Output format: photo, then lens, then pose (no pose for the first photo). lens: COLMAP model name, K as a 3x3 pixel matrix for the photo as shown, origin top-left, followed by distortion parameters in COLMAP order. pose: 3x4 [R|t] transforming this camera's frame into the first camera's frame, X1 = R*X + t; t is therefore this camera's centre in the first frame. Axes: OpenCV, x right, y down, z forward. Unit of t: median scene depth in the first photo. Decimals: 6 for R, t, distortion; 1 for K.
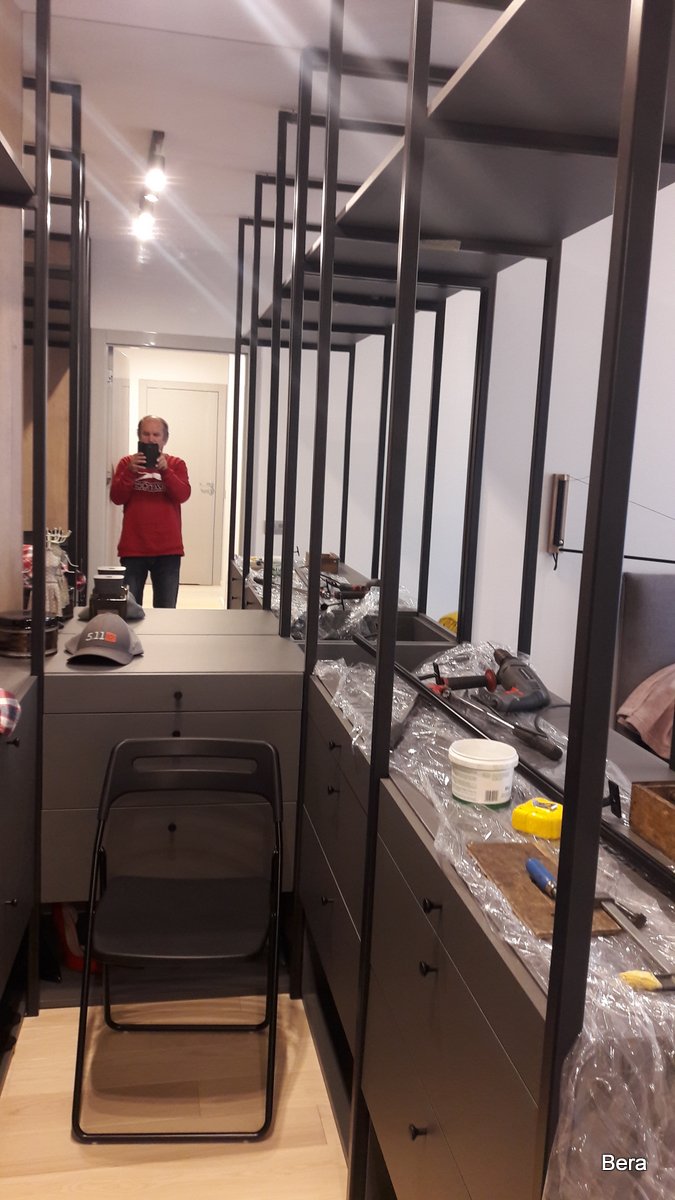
lens RADIAL K [[991.9, 0, 344.2], [0, 991.9, 583.9], [0, 0, 1]] dist [0.092435, -0.139249]
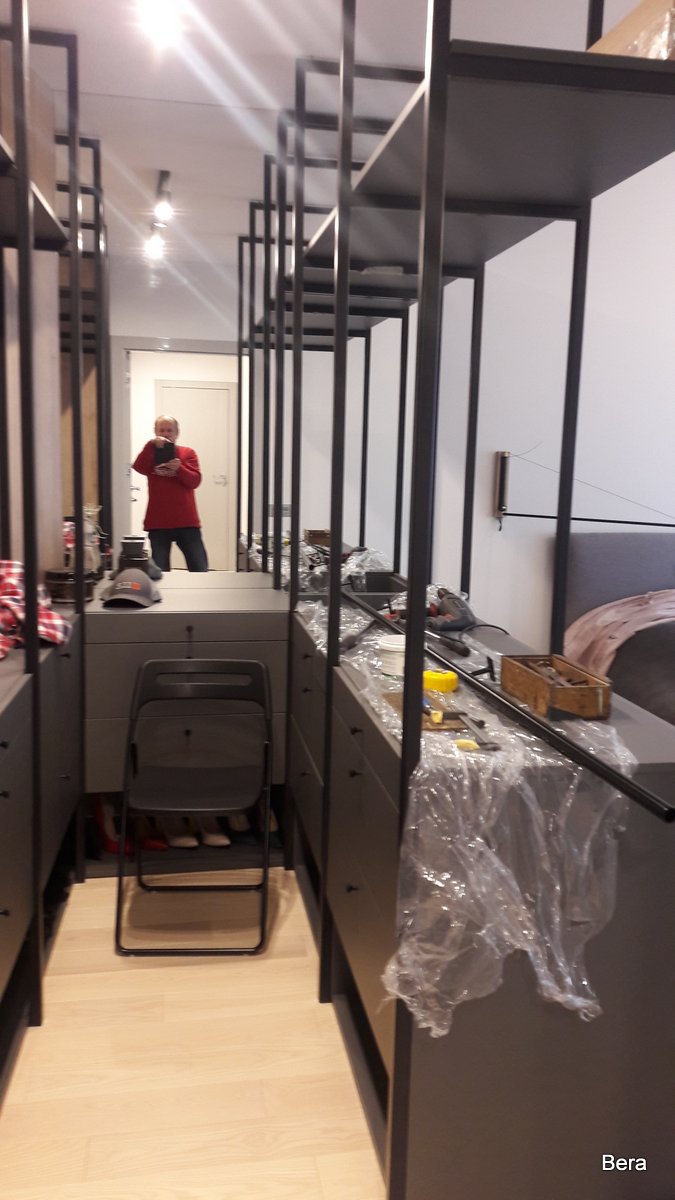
lens RADIAL K [[991.9, 0, 336.6], [0, 991.9, 584.6], [0, 0, 1]] dist [0.092435, -0.139249]
pose [[0.999461, -0.019401, -0.026497, 0.055577], [0.019562, 0.999792, 0.005814, 0.050942], [0.026378, -0.006329, 0.999632, -0.262786]]
